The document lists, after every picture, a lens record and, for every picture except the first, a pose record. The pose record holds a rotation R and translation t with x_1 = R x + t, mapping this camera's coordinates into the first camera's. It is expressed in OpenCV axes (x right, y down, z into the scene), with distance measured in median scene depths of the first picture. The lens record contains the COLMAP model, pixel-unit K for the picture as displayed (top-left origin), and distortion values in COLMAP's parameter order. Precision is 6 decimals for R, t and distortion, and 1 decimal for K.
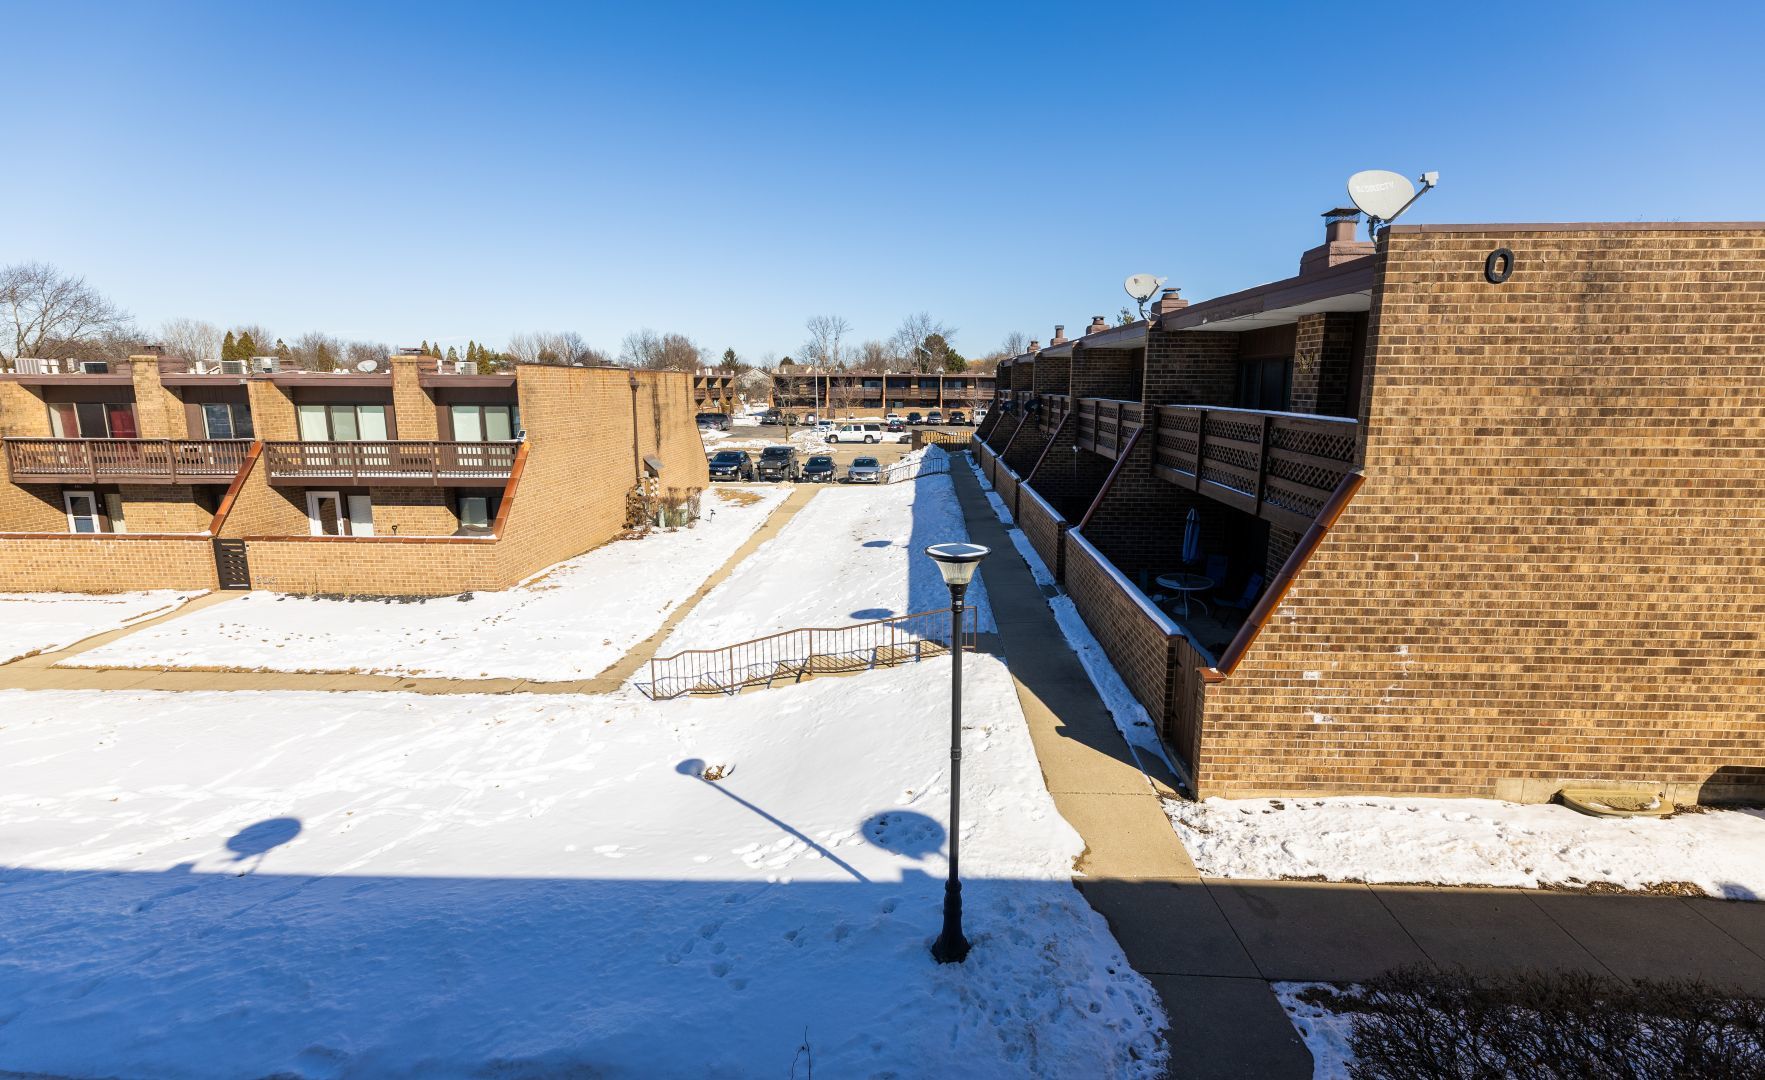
lens RADIAL K [[751.8, 0, 904.7], [0, 751.8, 495.1], [0, 0, 1]] dist [-0.003376, 0.000353]
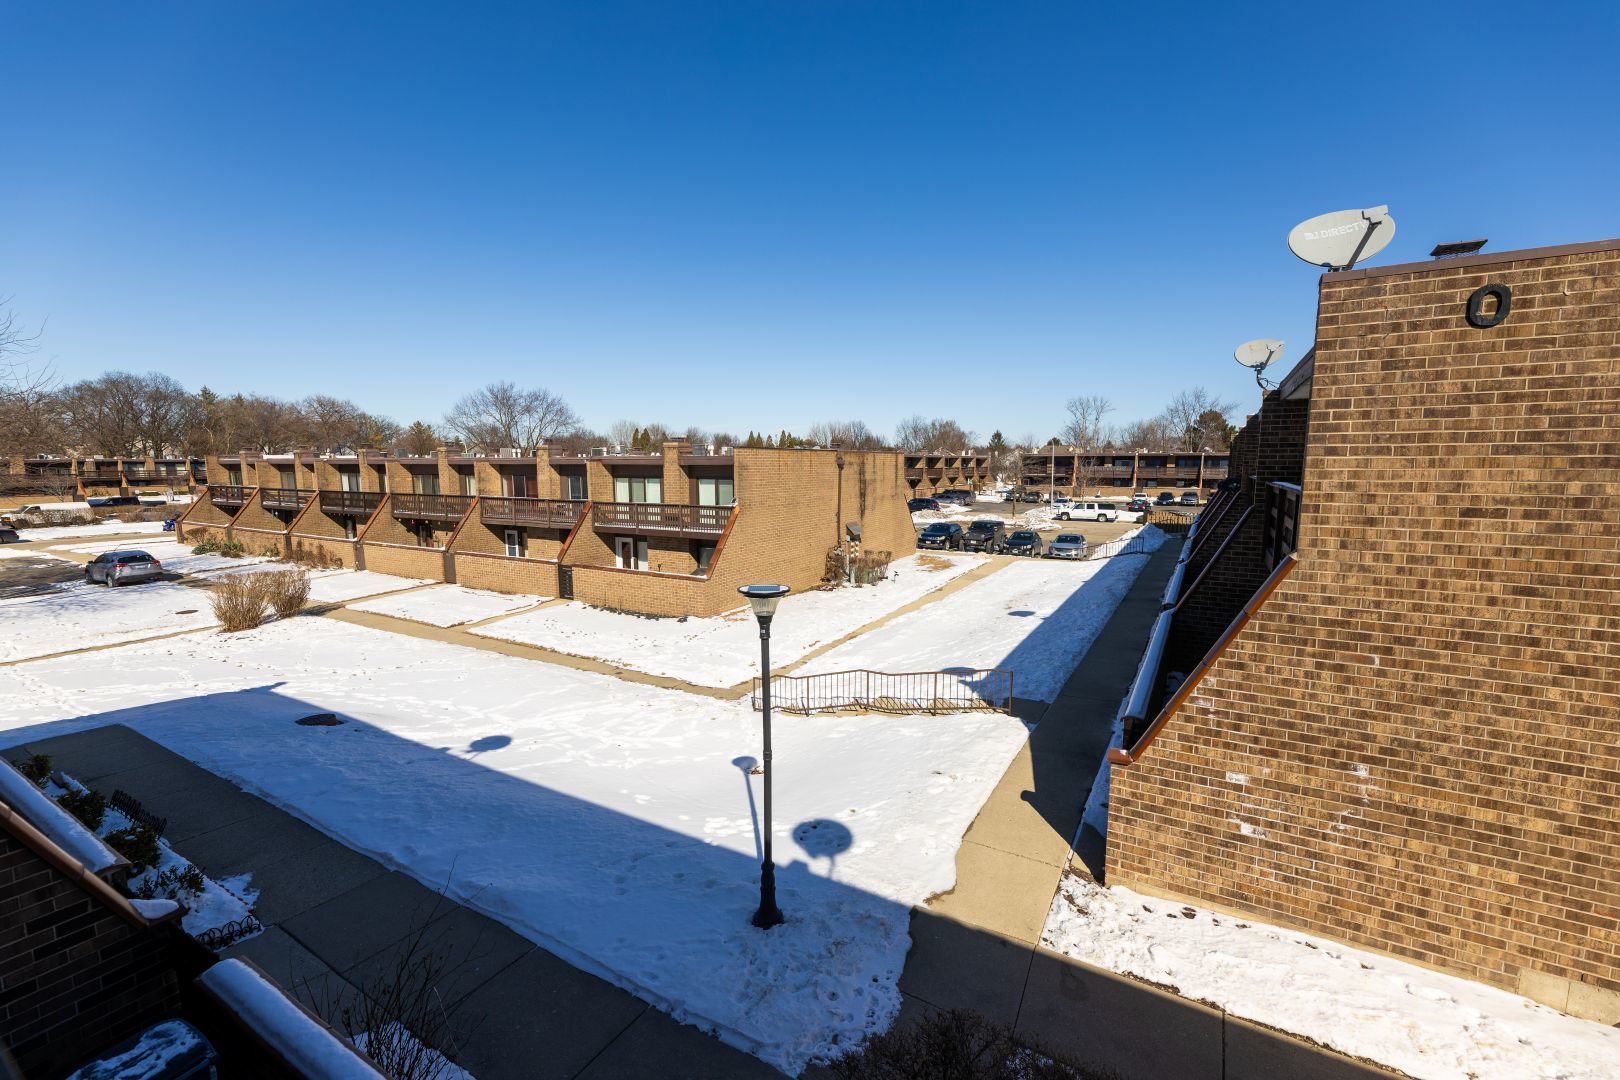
lens RADIAL K [[699.2, 0, 815.3], [0, 699.2, 544.0], [0, 0, 1]] dist [-0.002297, -0.000190]
pose [[0.873615, 0.052134, -0.483817, 0.480688], [-0.068120, 0.997557, -0.015511, 0.007468], [0.481827, 0.046508, 0.875031, 0.012515]]
